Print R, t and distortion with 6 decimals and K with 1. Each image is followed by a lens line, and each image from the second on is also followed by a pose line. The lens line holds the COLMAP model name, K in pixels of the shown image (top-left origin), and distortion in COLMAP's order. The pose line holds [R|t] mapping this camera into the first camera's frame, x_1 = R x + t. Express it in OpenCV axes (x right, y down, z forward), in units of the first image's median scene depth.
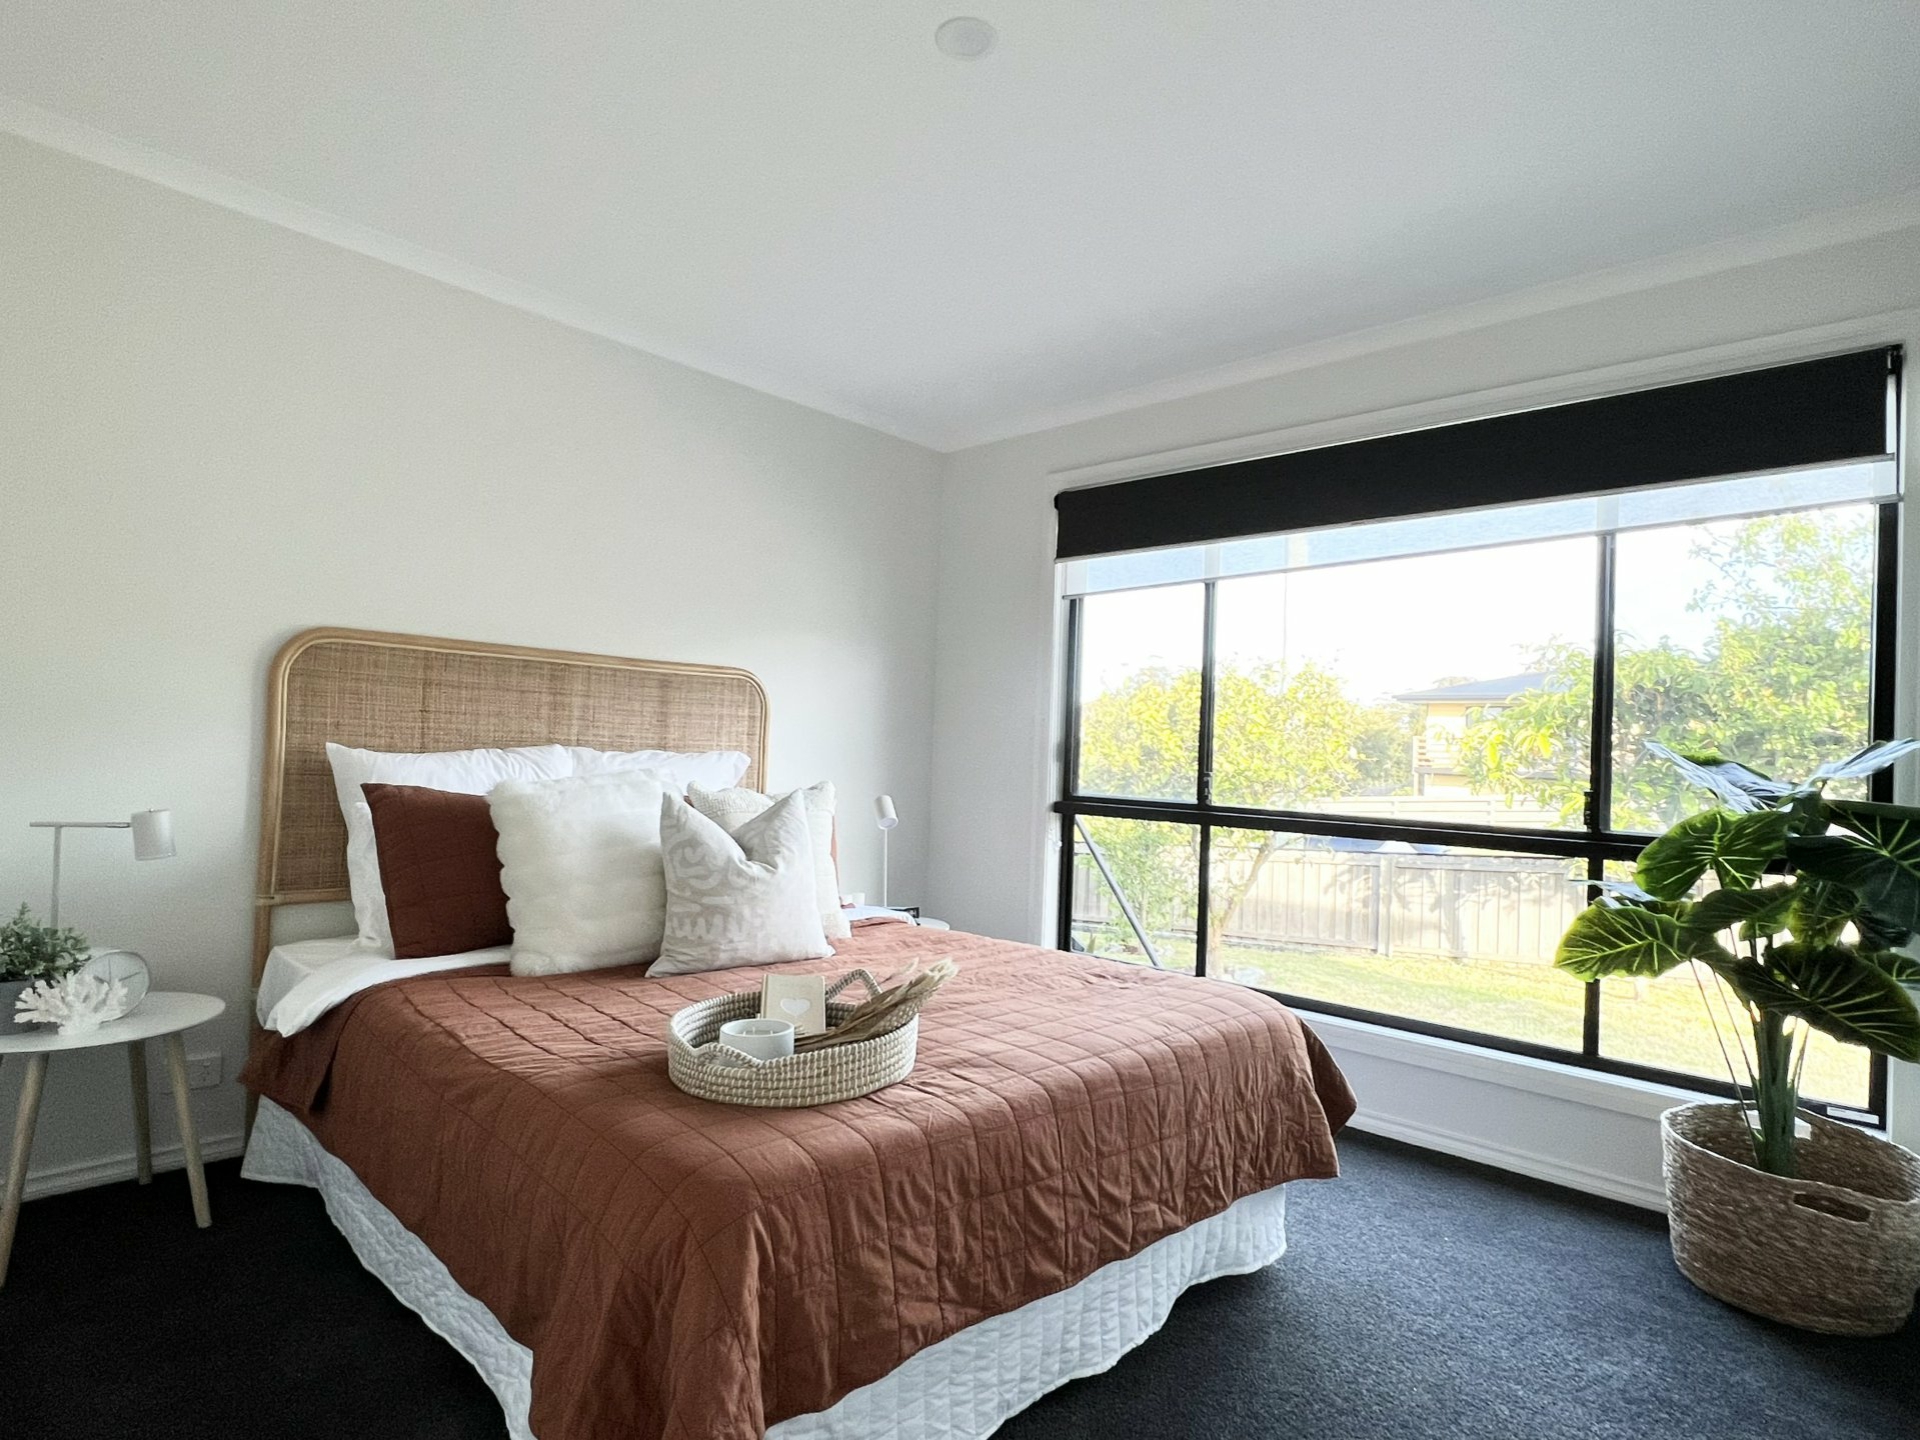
lens RADIAL K [[1023.0, 0, 960.0], [0, 1023.0, 720.0], [0, 0, 1]] dist [-0.031958, 0.000391]
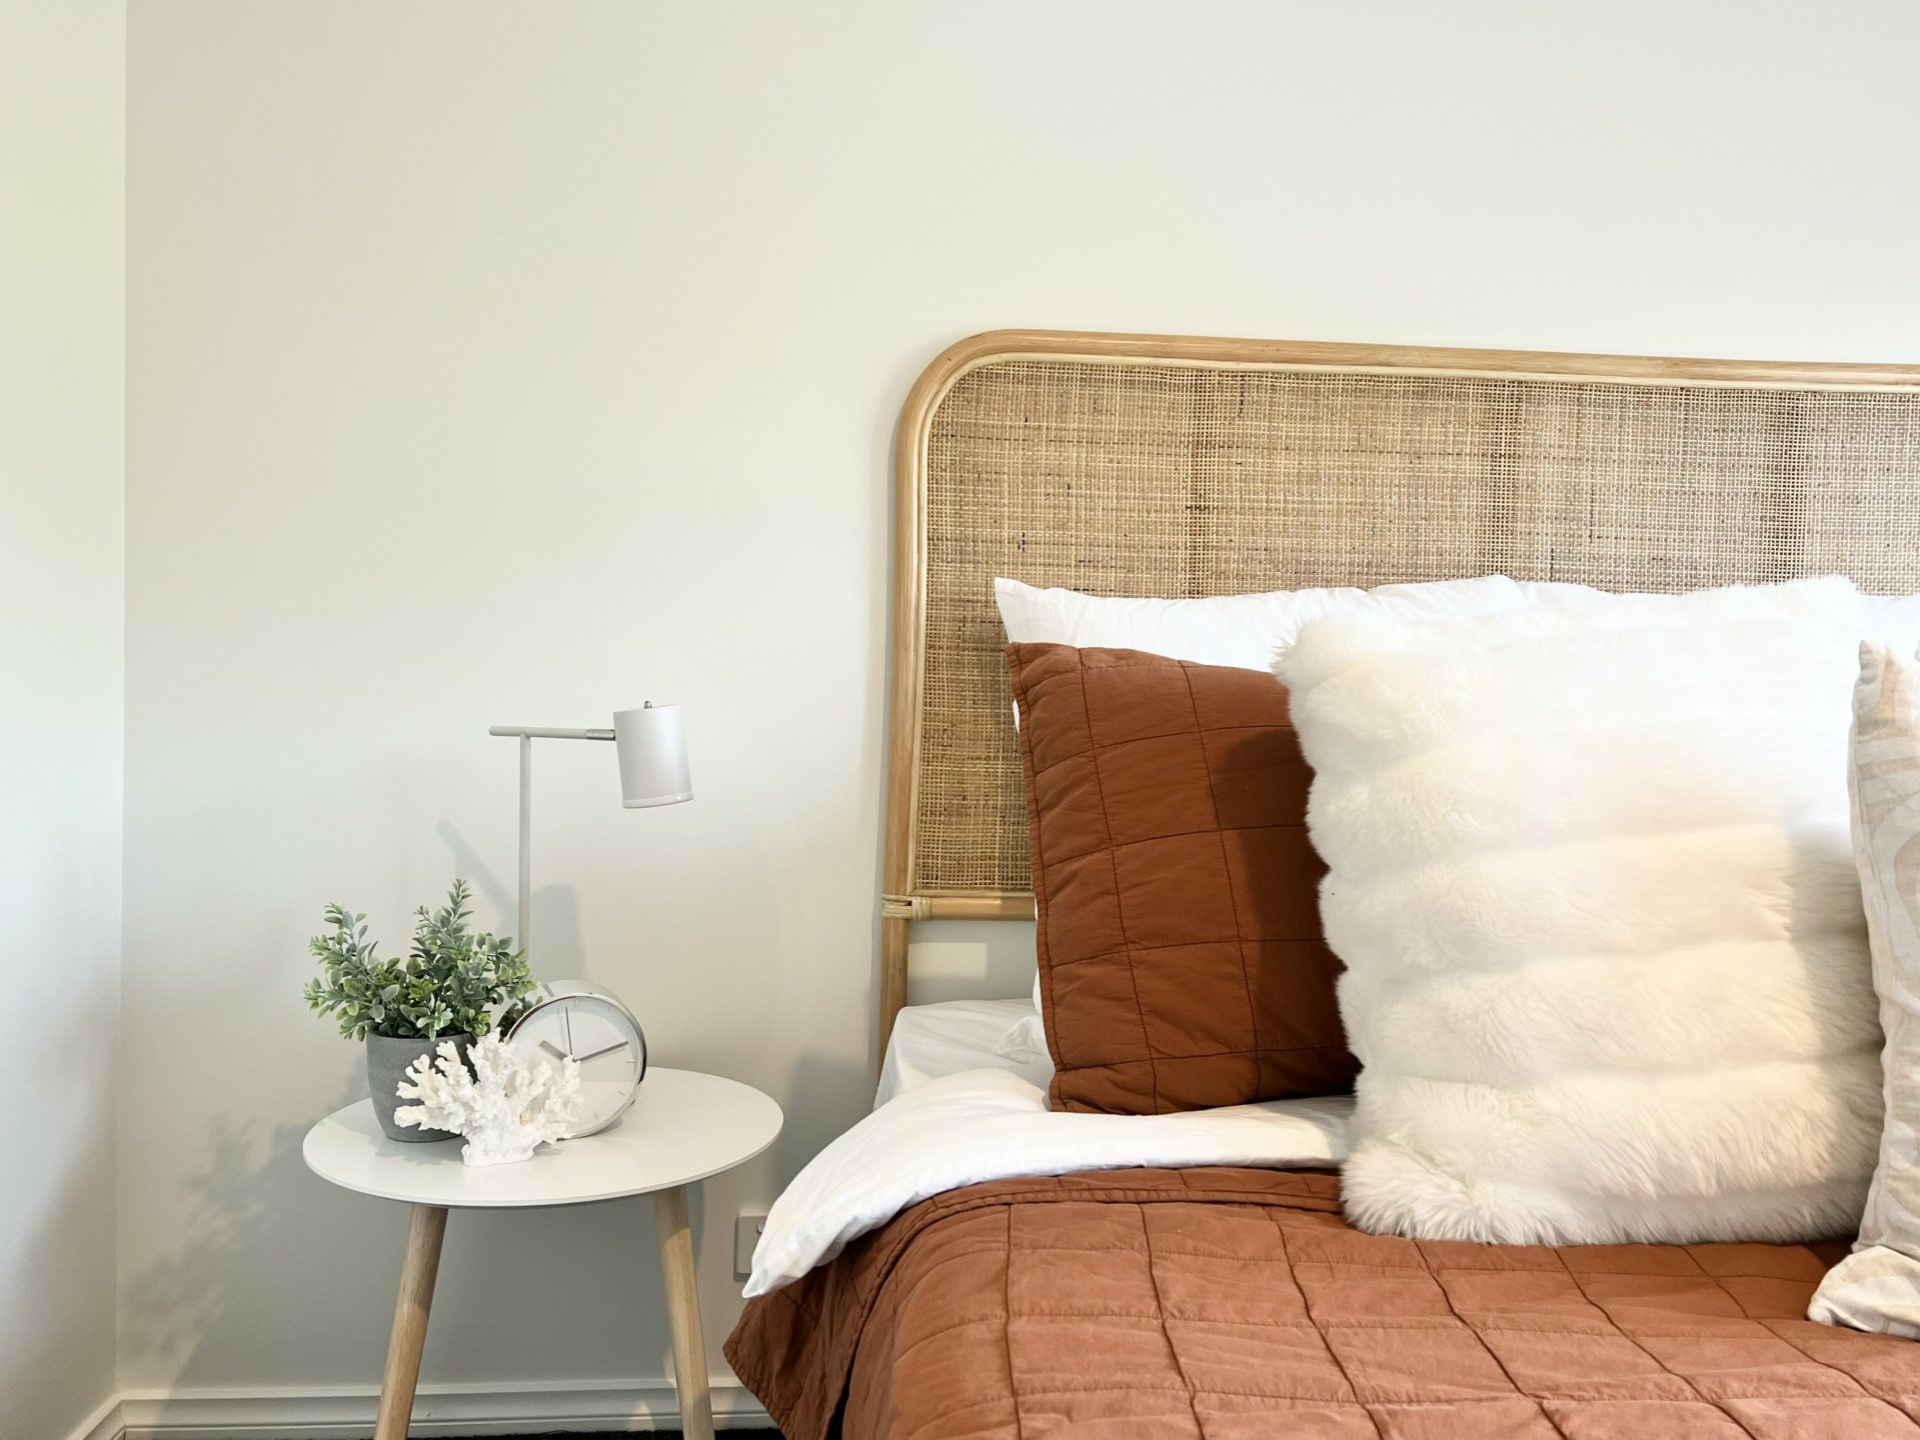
lens RADIAL K [[1525.6, 0, 960.0], [0, 1525.6, 720.0], [0, 0, 1]] dist [0.035215, -0.004099]
pose [[0.745528, 0.003834, -0.666464, -0.185434], [0.025998, 0.999055, 0.034830, 0.067224], [0.665967, -0.043294, 0.744724, 0.497305]]
